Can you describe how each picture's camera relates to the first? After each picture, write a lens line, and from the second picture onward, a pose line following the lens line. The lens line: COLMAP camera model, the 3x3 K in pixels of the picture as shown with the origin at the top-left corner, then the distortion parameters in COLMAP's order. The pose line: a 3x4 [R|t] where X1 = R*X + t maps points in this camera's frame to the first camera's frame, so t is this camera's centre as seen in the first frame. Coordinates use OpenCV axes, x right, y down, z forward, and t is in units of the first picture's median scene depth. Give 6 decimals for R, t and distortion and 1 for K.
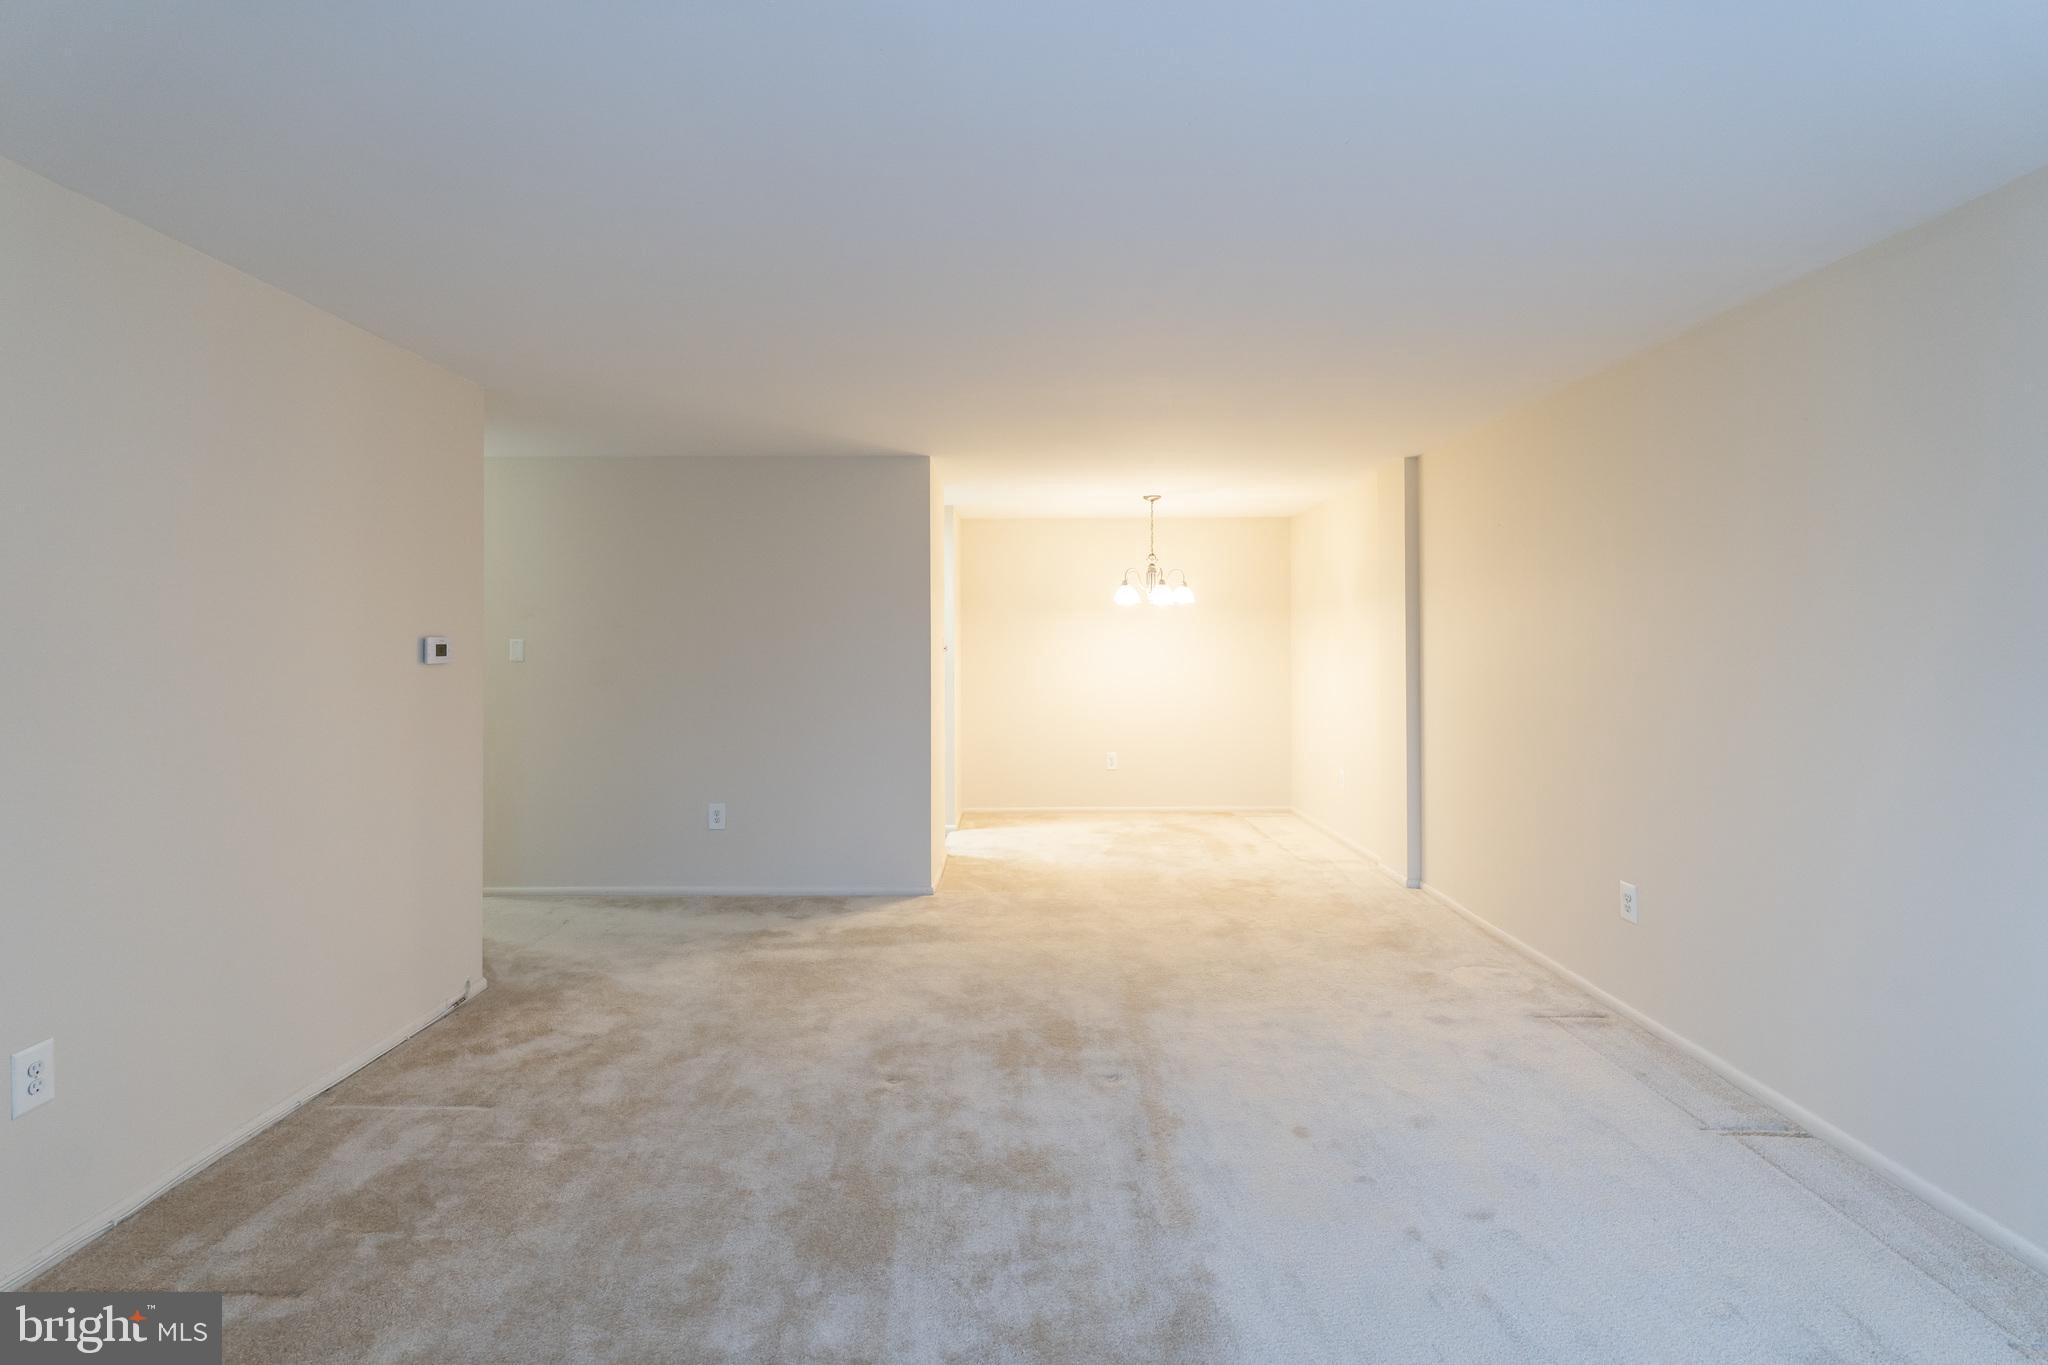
lens RADIAL K [[919.2, 0, 1024.1], [0, 919.2, 666.2], [0, 0, 1]] dist [-0.002463, 0.000024]
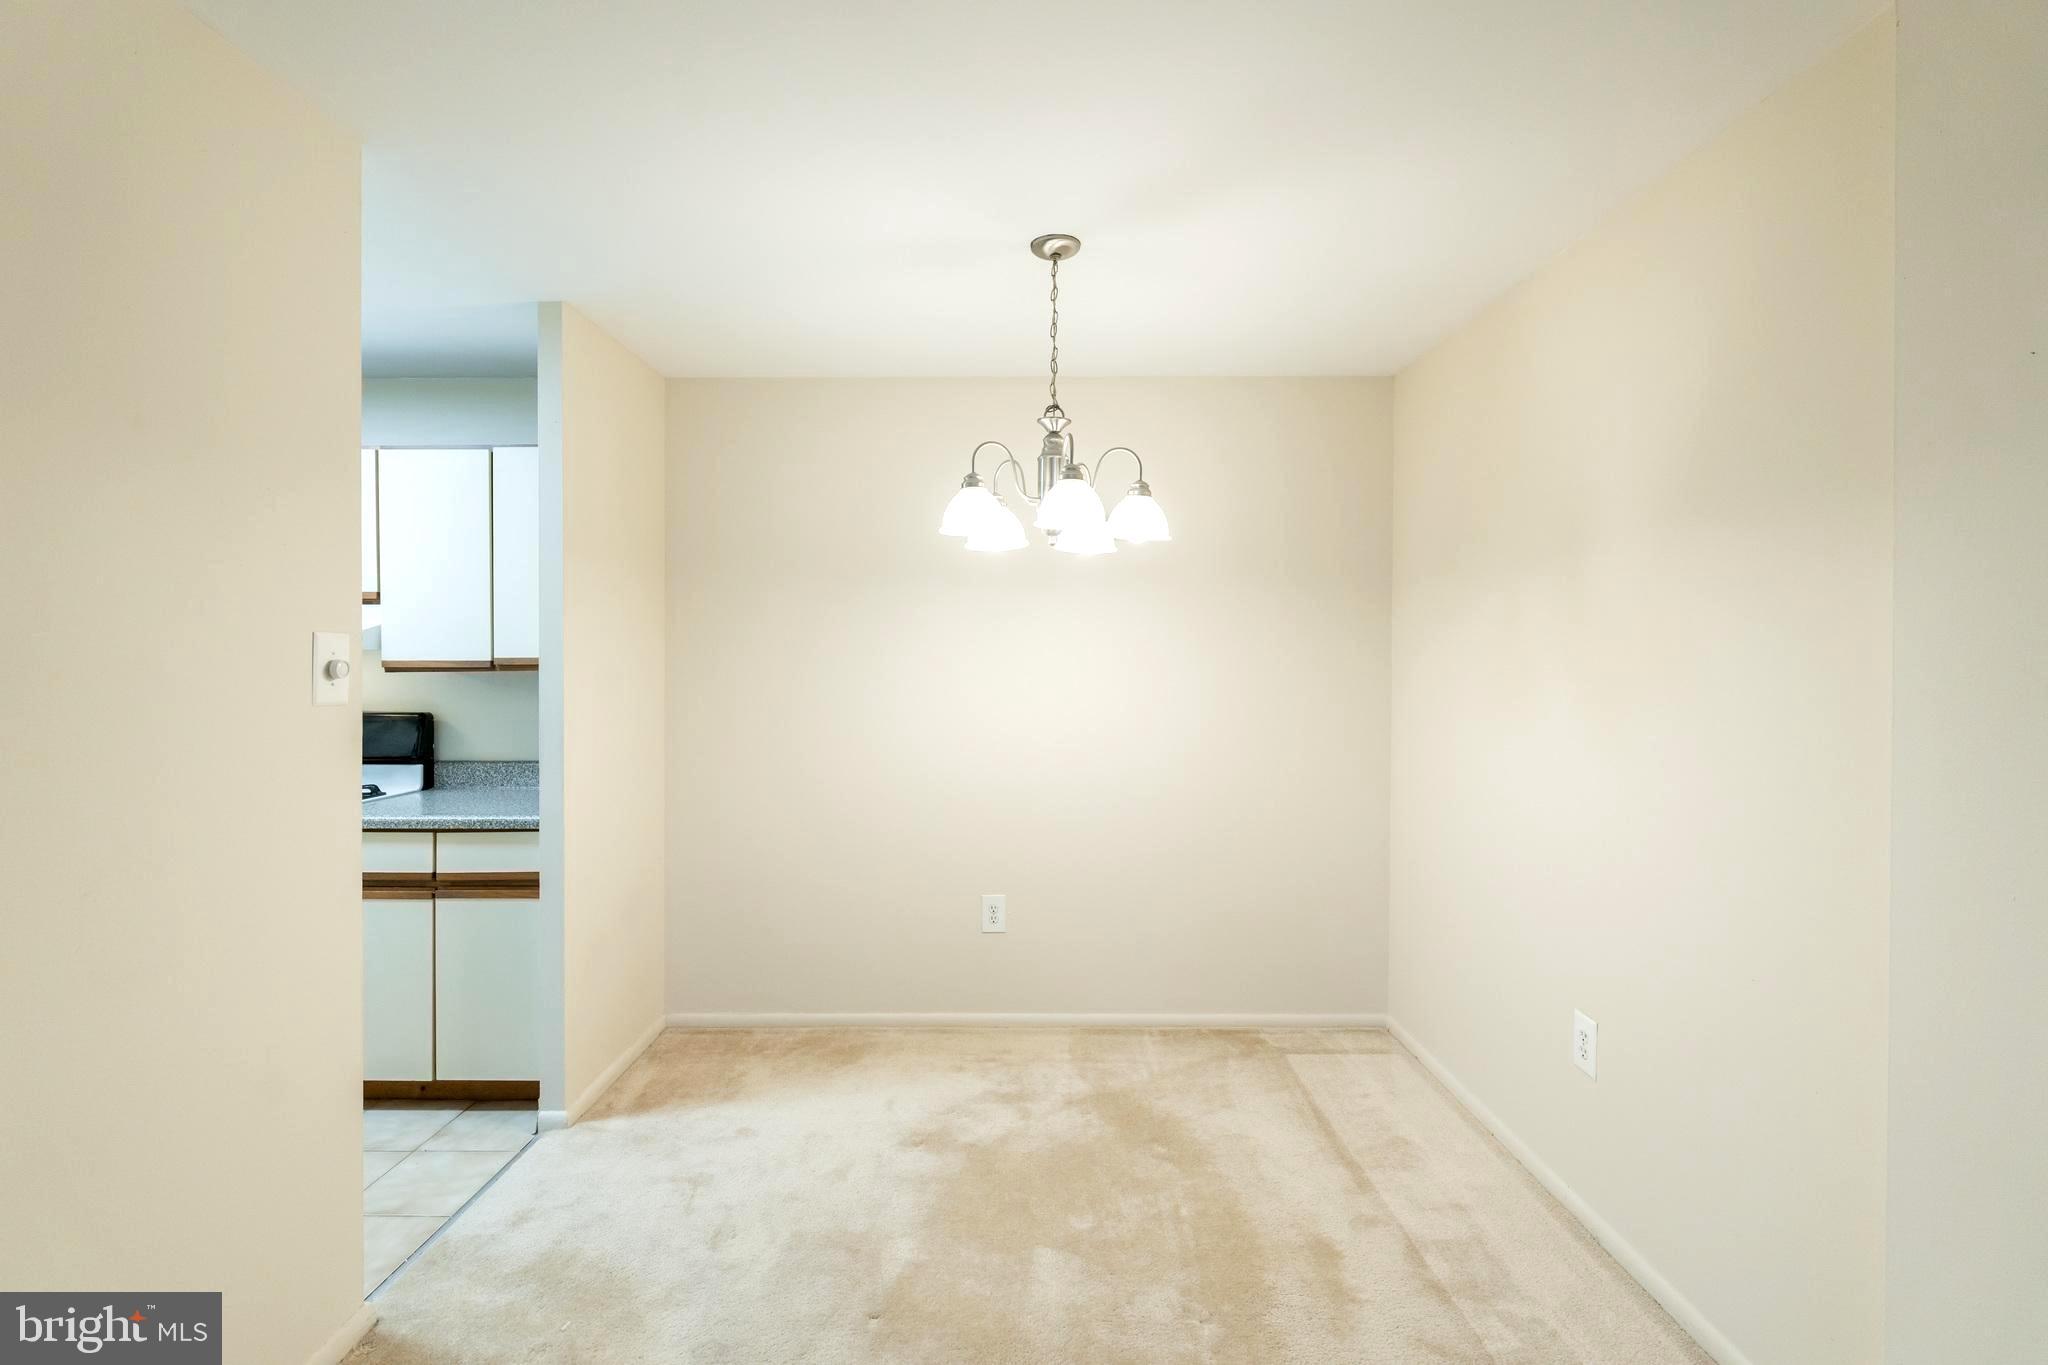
lens RADIAL K [[919.2, 0, 1021.6], [0, 919.2, 686.1], [0, 0, 1]] dist [-0.002463, 0.000024]
pose [[0.999959, 0.004070, 0.008063, 0.124595], [-0.004066, 0.999992, -0.000471, -0.012035], [-0.008065, 0.000438, 0.999967, 0.642277]]
